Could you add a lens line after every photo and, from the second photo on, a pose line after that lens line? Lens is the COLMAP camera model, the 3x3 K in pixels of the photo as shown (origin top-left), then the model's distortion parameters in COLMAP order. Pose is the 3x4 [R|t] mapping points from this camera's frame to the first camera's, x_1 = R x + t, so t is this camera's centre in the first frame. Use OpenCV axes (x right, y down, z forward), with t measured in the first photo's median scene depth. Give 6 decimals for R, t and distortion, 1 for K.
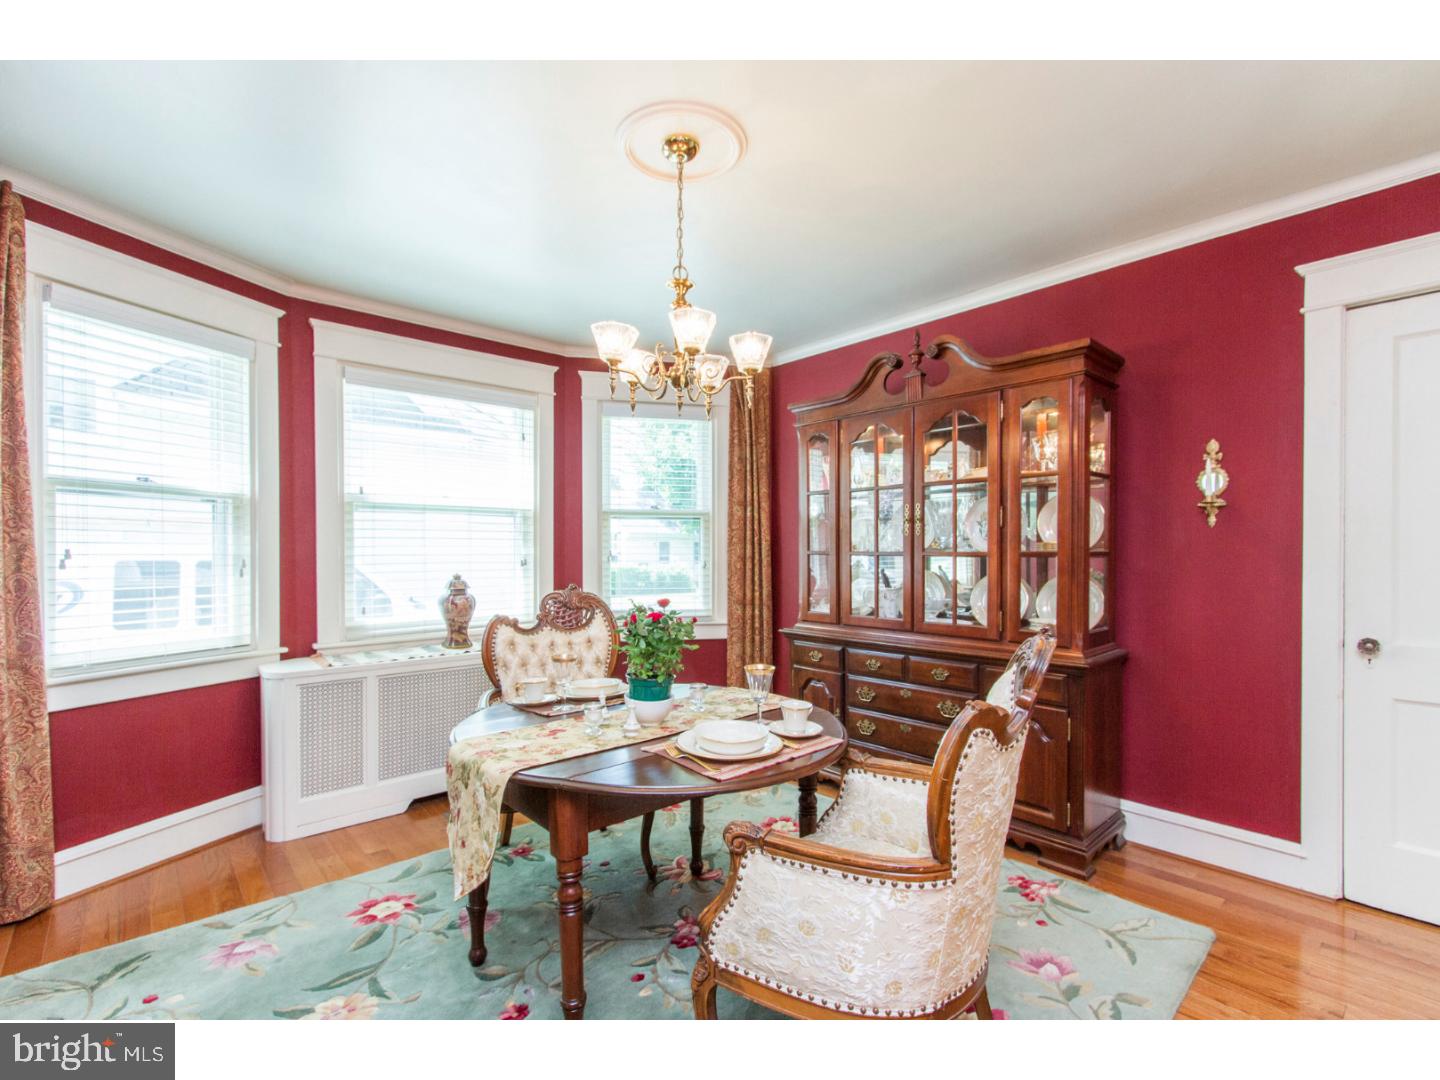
lens RADIAL K [[666.2, 0, 720.1], [0, 666.2, 558.8], [0, 0, 1]] dist [0.018066, 0.000029]
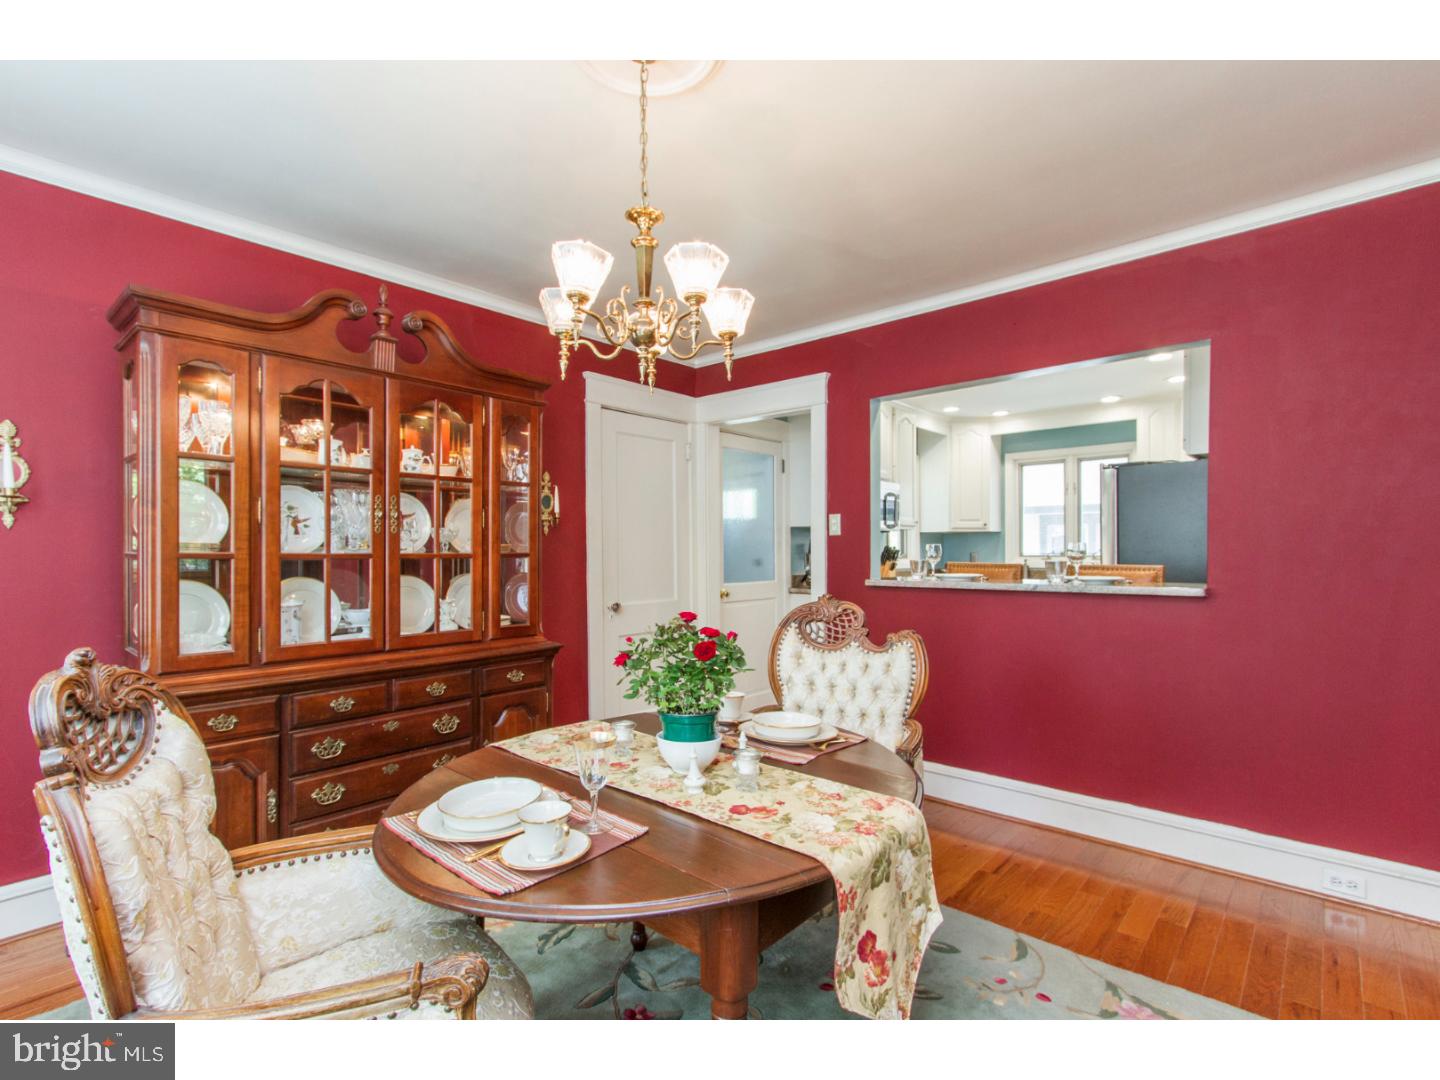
lens RADIAL K [[677.6, 0, 720.5], [0, 677.6, 553.5], [0, 0, 1]] dist [-0.000869, -0.000106]
pose [[-0.112176, 0.001065, 0.993688, -0.657305], [0.014299, 0.999898, 0.000542, -0.005152], [-0.993586, 0.014269, -0.112179, 0.767417]]
